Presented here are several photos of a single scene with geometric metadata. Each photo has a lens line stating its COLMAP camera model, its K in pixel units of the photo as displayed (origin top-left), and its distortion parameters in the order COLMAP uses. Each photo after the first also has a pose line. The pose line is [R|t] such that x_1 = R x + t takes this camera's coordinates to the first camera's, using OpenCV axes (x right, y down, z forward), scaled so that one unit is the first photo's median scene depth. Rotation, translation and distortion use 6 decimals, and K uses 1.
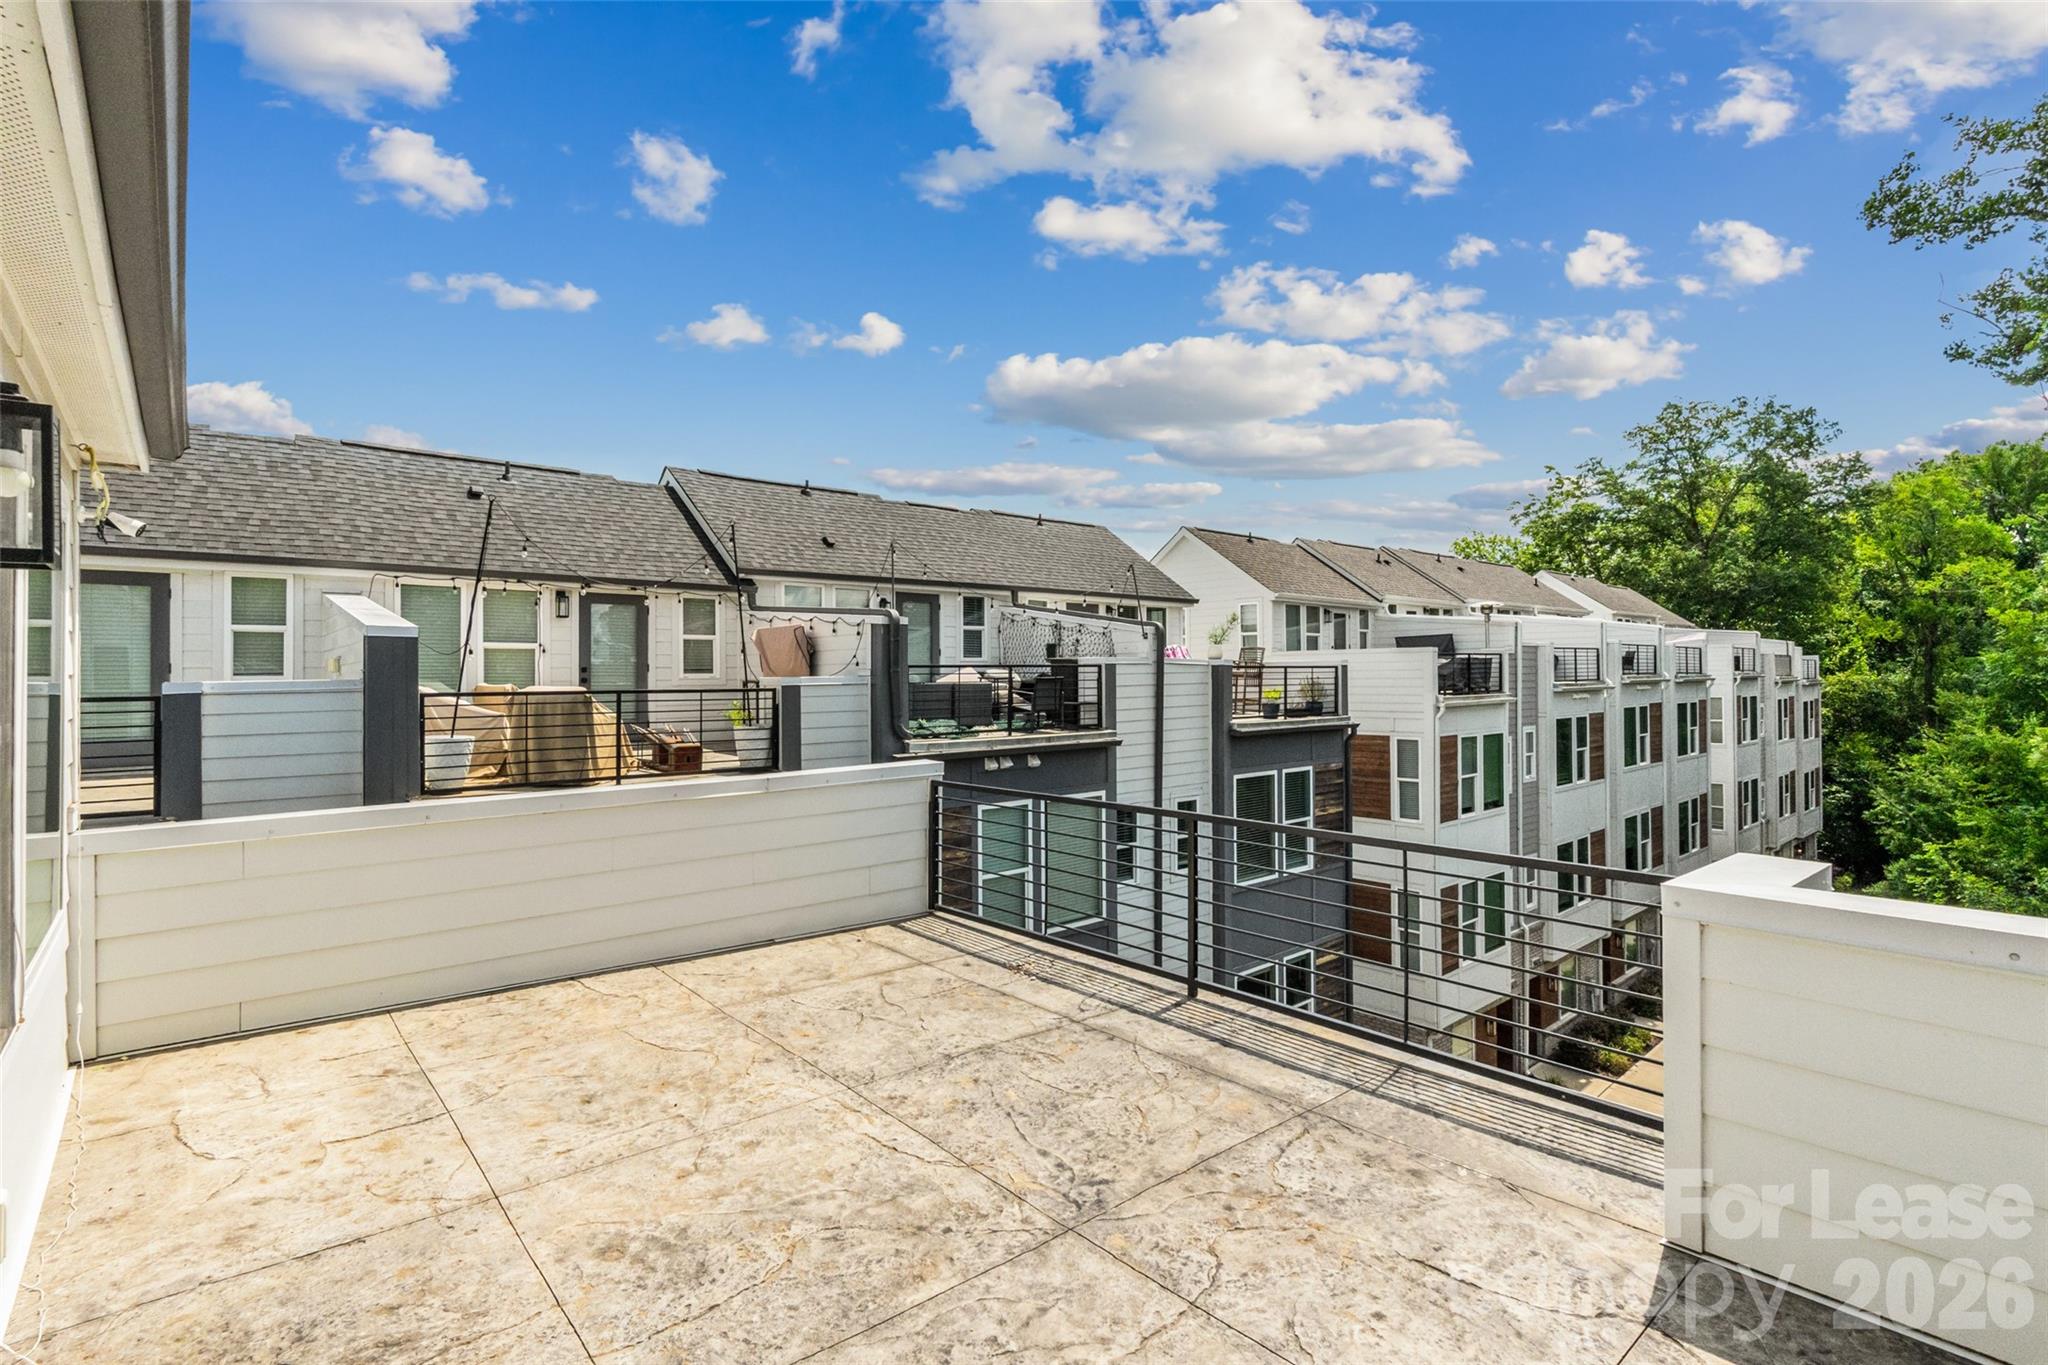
lens RADIAL K [[944.2, 0, 1027.3], [0, 944.2, 677.7], [0, 0, 1]] dist [-0.011231, 0.000549]
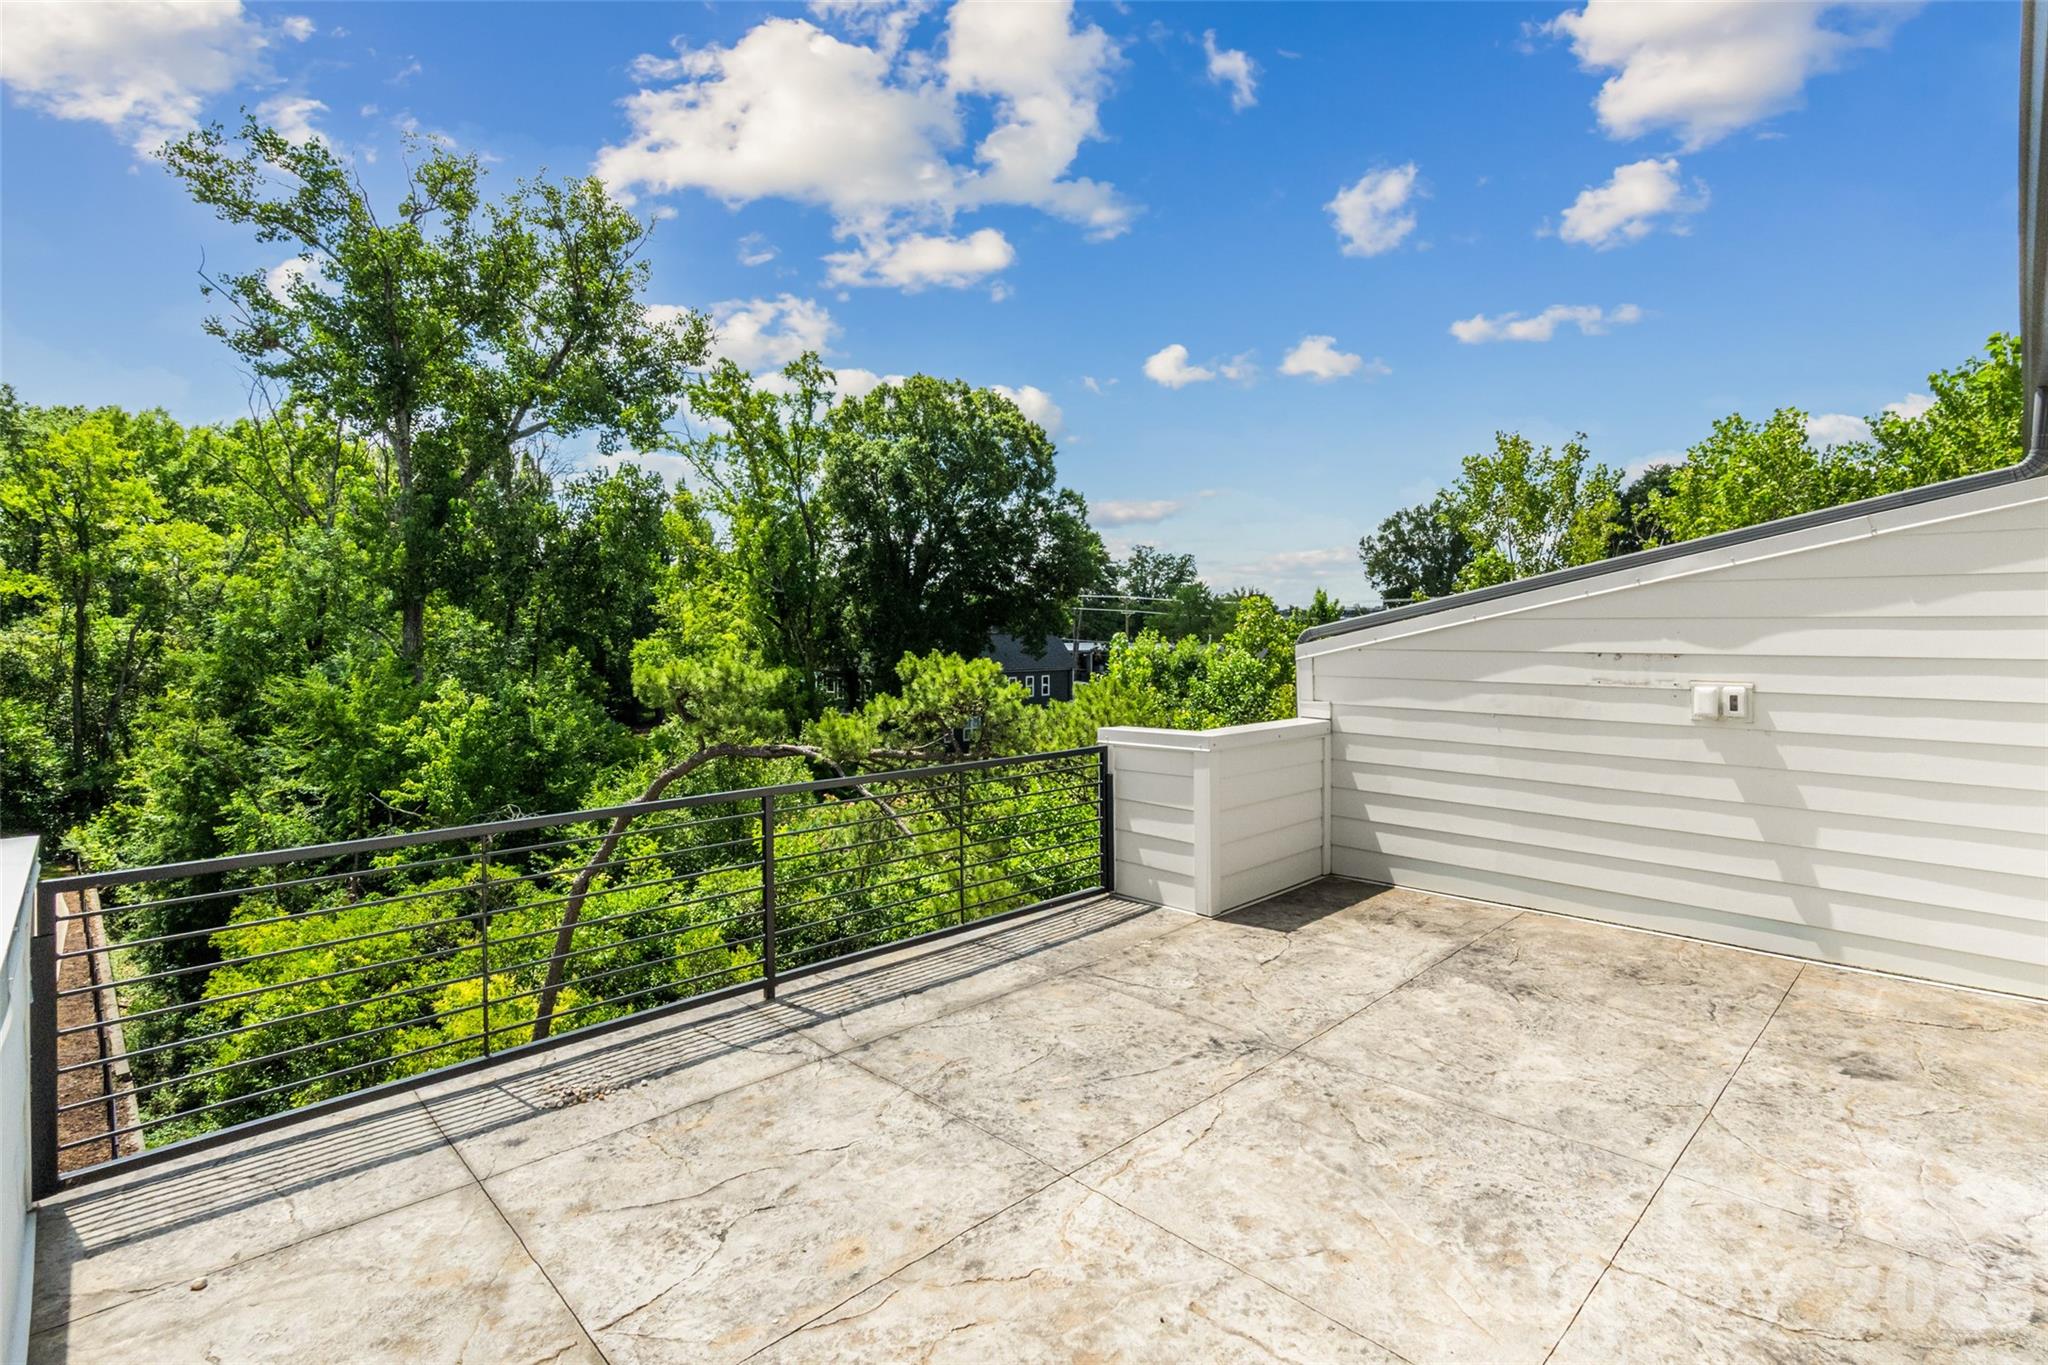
lens RADIAL K [[954.2, 0, 1024.6], [0, 954.2, 642.6], [0, 0, 1]] dist [-0.010613, 0.000336]
pose [[-0.030837, -0.010410, 0.999470, -0.817697], [0.004287, 0.999935, 0.010547, 0.001949], [-0.999515, 0.004610, -0.030790, 0.915285]]
